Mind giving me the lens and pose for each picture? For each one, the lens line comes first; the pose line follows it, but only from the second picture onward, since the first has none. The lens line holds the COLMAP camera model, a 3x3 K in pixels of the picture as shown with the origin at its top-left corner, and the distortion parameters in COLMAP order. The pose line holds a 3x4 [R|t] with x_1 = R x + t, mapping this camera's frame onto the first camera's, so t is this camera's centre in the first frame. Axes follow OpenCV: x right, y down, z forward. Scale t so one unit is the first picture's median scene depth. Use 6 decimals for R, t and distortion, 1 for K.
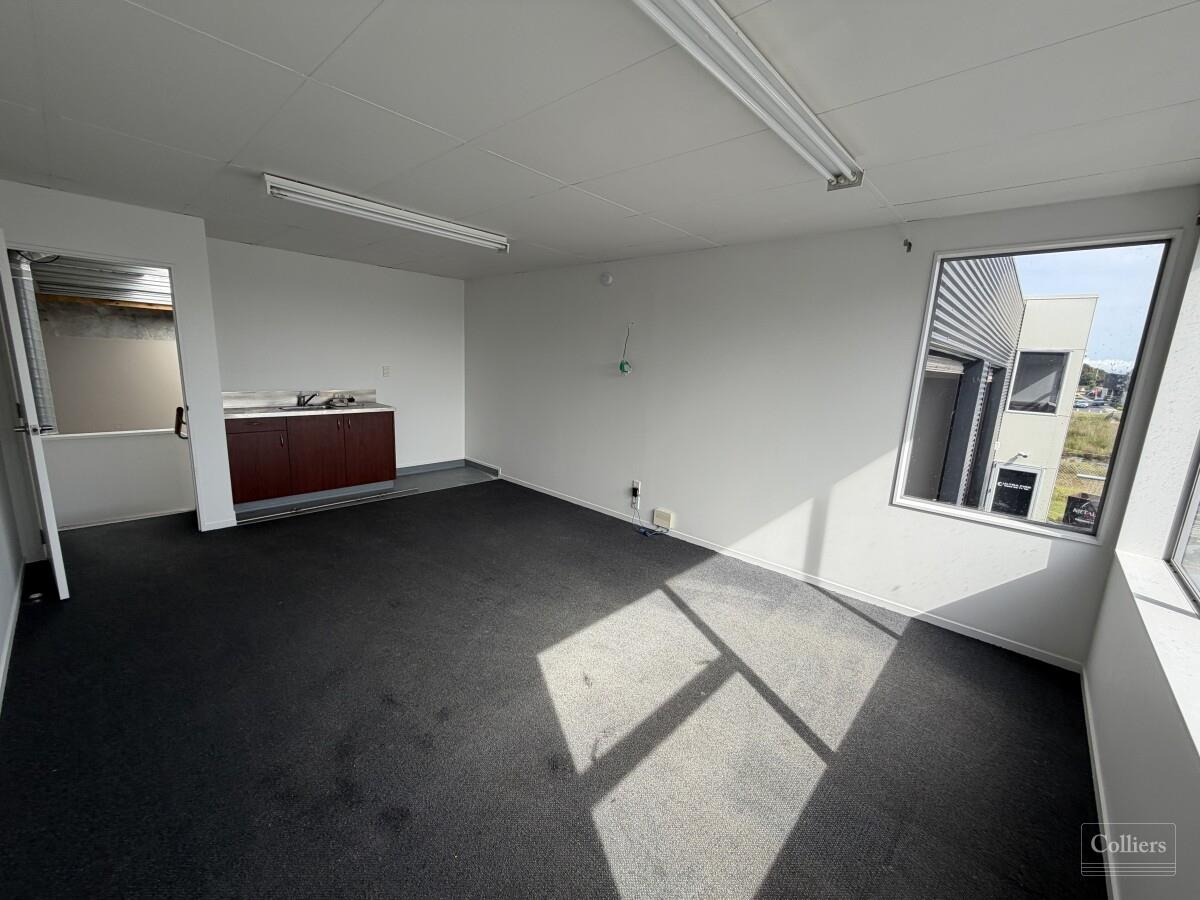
lens RADIAL K [[481.9, 0, 599.2], [0, 481.9, 443.7], [0, 0, 1]] dist [-0.001338, 0.000413]
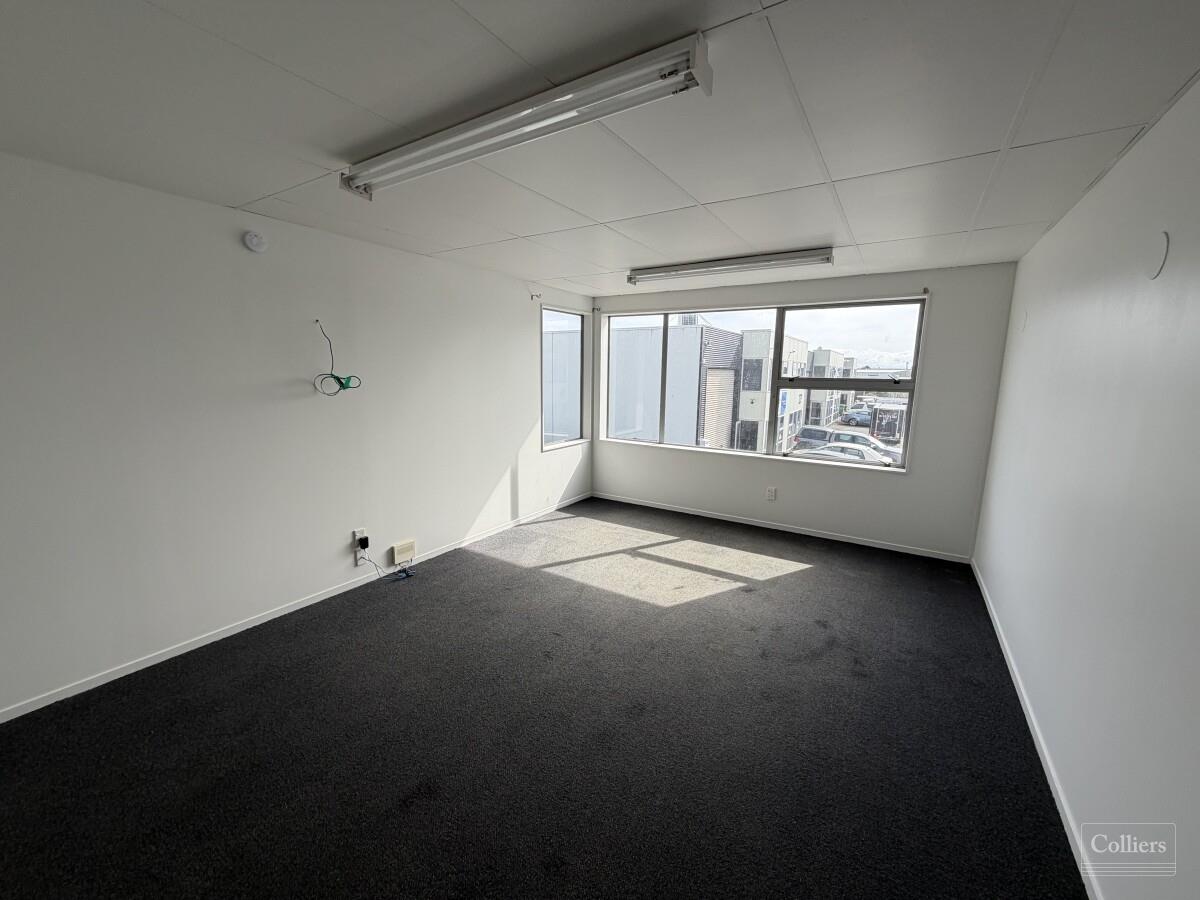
lens RADIAL K [[481.9, 0, 599.2], [0, 481.9, 443.7], [0, 0, 1]] dist [-0.001338, 0.000413]
pose [[-0.185131, -0.195357, 0.963100, -1.088482], [0.147808, 0.963357, 0.223822, -0.259613], [-0.971534, 0.183790, -0.149472, 1.118660]]
